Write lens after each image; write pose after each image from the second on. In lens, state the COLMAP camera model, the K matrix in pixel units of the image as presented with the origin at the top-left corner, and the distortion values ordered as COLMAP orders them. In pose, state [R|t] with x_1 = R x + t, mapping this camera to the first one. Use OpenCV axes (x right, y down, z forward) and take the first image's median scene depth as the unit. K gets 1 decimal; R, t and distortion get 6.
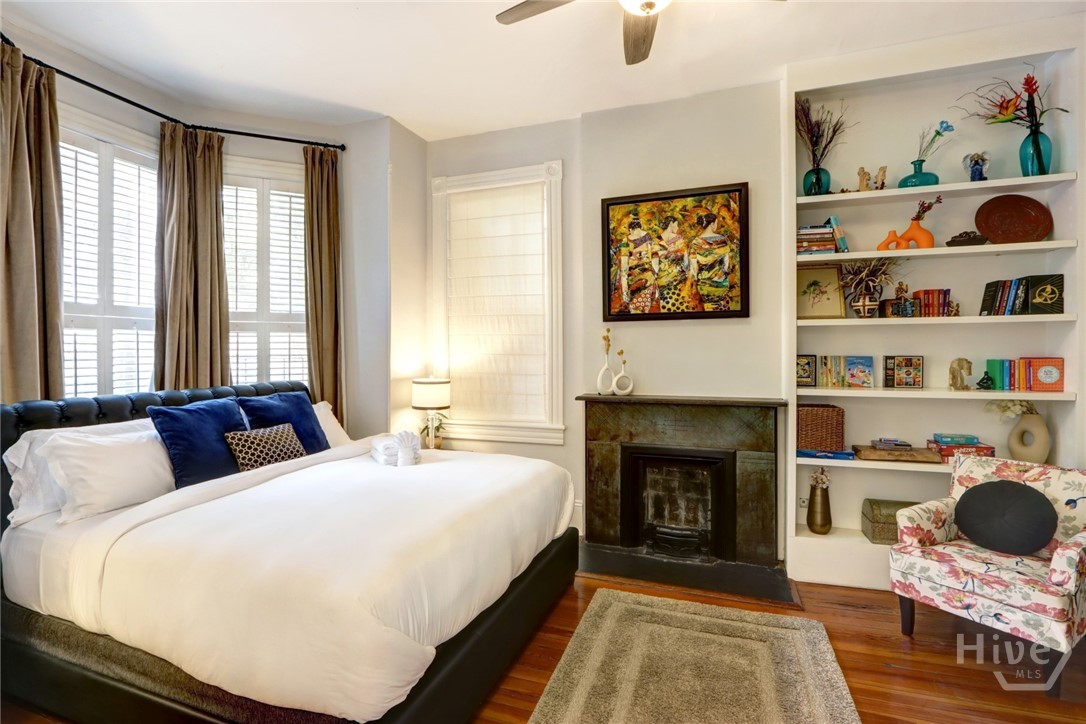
lens RADIAL K [[512.9, 0, 536.5], [0, 512.9, 354.4], [0, 0, 1]] dist [-0.003851, 0.002624]
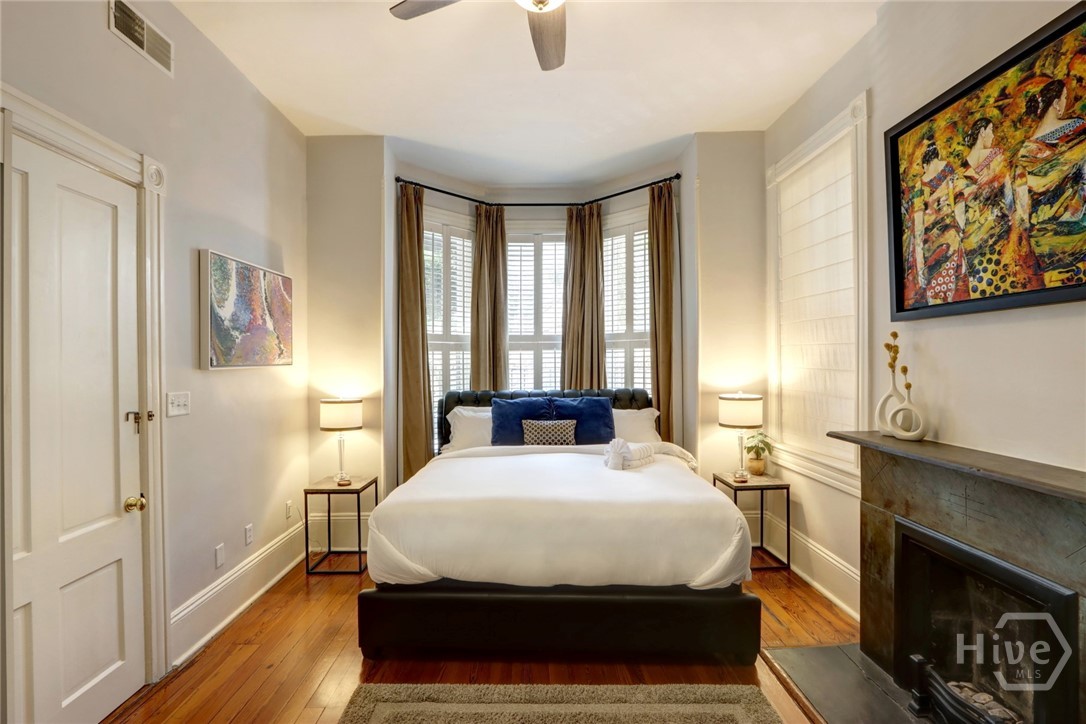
lens RADIAL K [[512.9, 0, 536.6], [0, 512.9, 365.3], [0, 0, 1]] dist [-0.003851, 0.002624]
pose [[0.358390, 0.010009, -0.933518, 0.589322], [-0.002230, 0.999949, 0.009865, -0.015117], [0.933569, -0.001454, 0.358394, 0.367248]]
